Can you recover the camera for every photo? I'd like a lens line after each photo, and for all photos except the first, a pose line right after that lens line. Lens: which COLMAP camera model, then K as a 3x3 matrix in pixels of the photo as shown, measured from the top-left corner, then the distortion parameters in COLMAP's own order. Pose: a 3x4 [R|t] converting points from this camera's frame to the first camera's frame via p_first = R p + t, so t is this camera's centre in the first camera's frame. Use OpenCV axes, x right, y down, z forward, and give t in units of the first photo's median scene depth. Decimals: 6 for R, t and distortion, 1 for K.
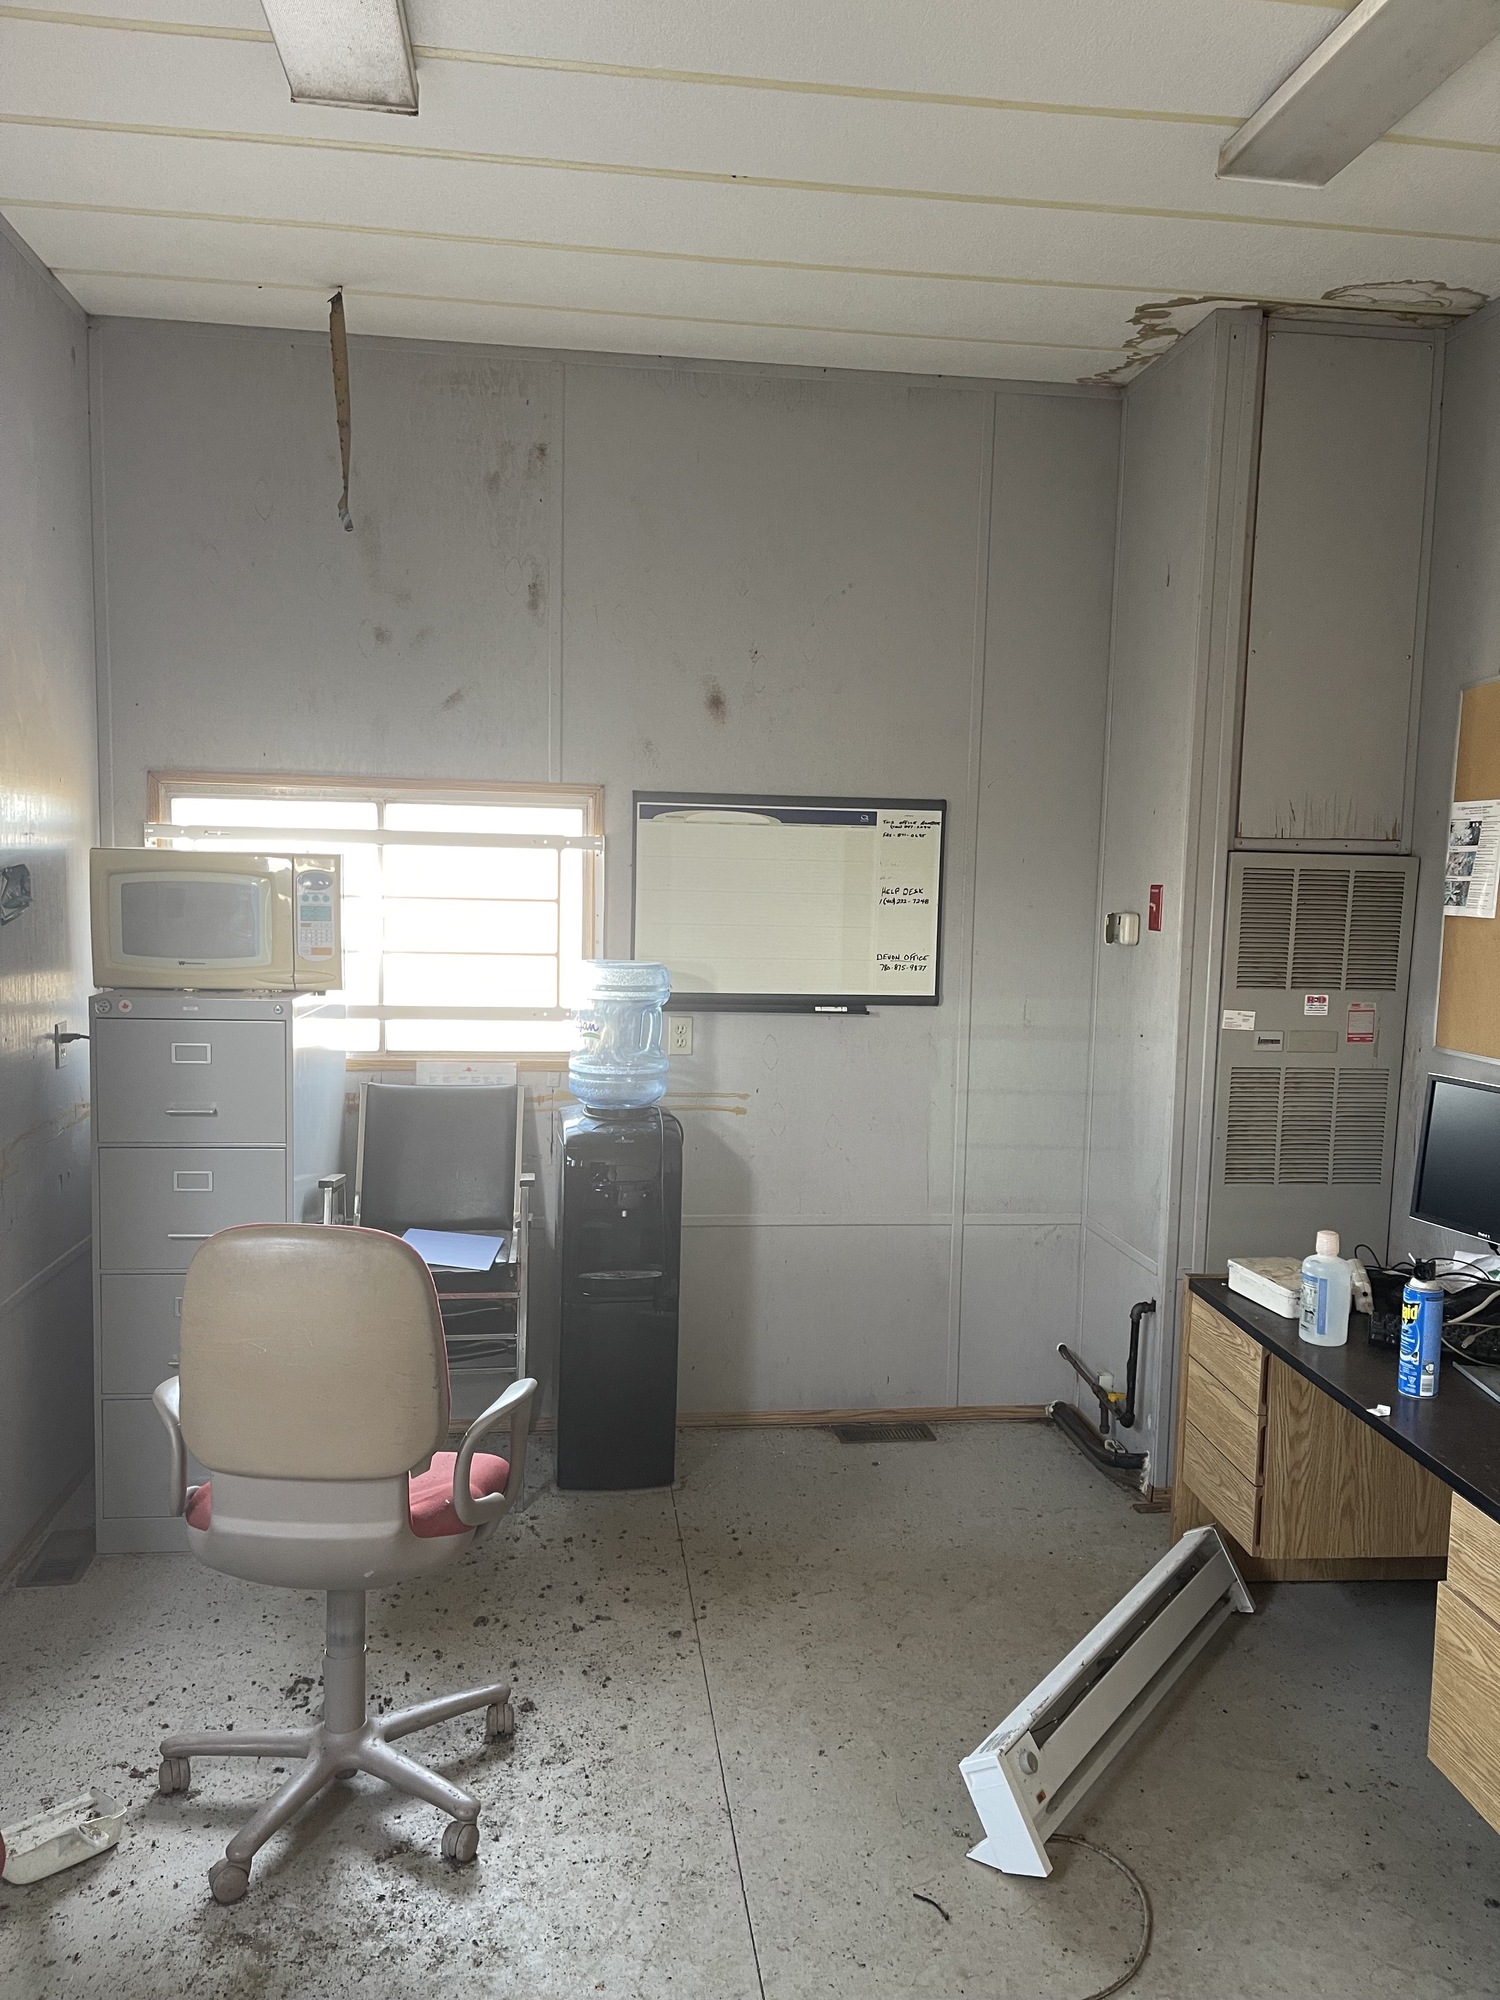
lens RADIAL K [[1481.1, 0, 755.3], [0, 1481.1, 1019.7], [0, 0, 1]] dist [0.075639, -0.100170]
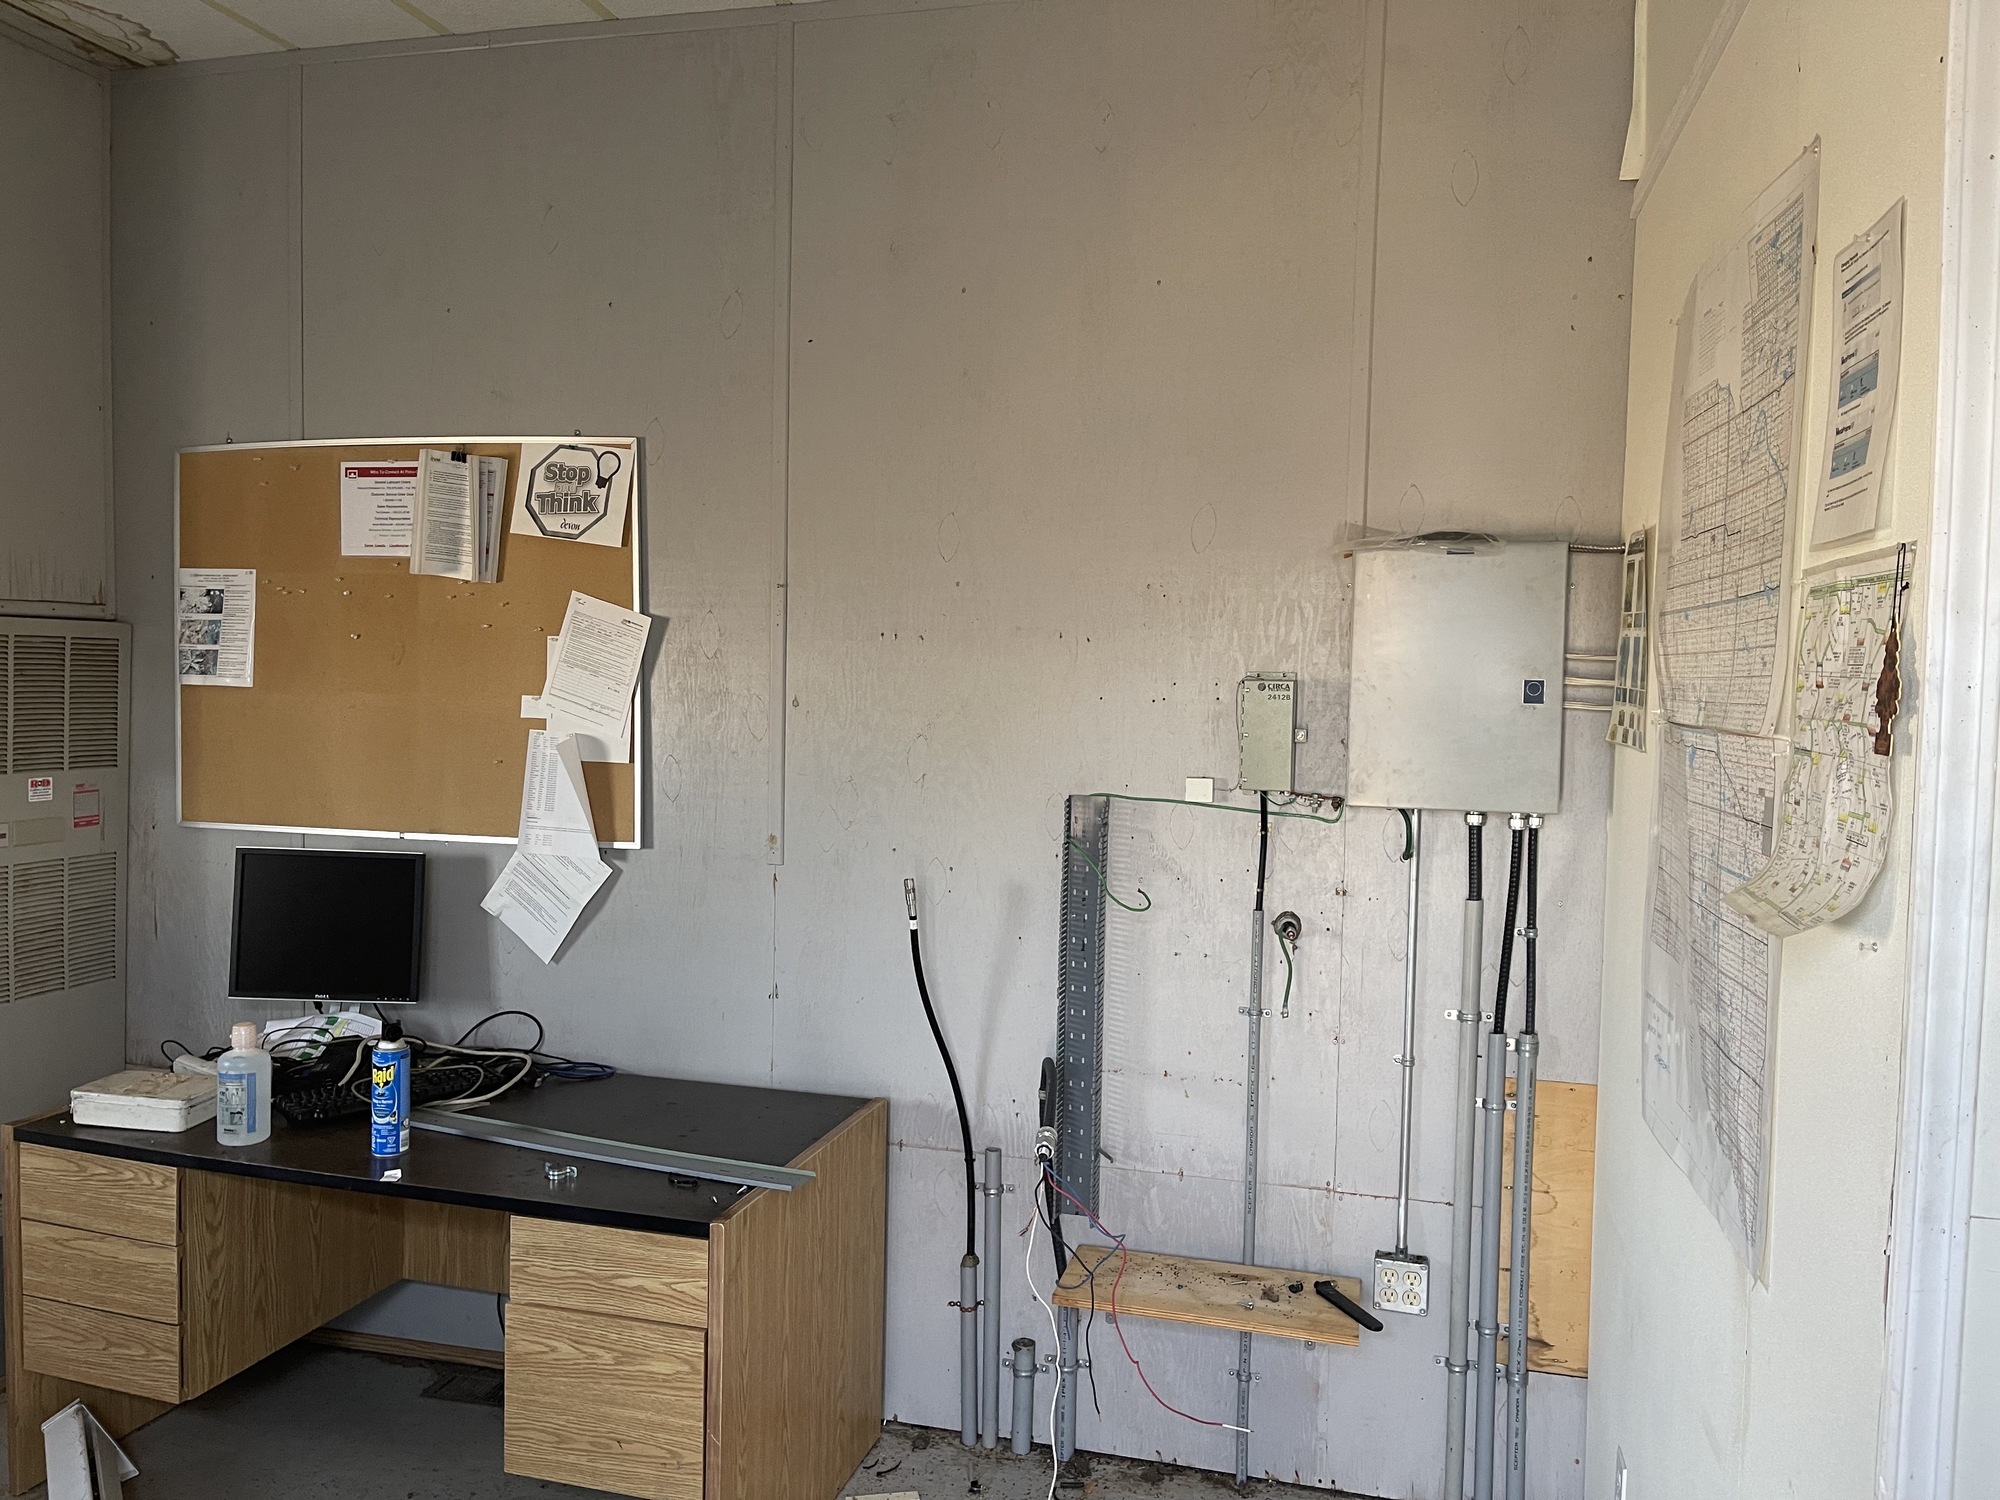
lens RADIAL K [[1481.1, 0, 1000.0], [0, 1481.1, 750.0], [0, 0, 1]] dist [0.075639, -0.100170]
pose [[0.376700, -0.062686, 0.924212, -0.263408], [0.079734, 0.996199, 0.035069, -0.021942], [-0.922897, 0.060481, 0.380267, 0.165670]]
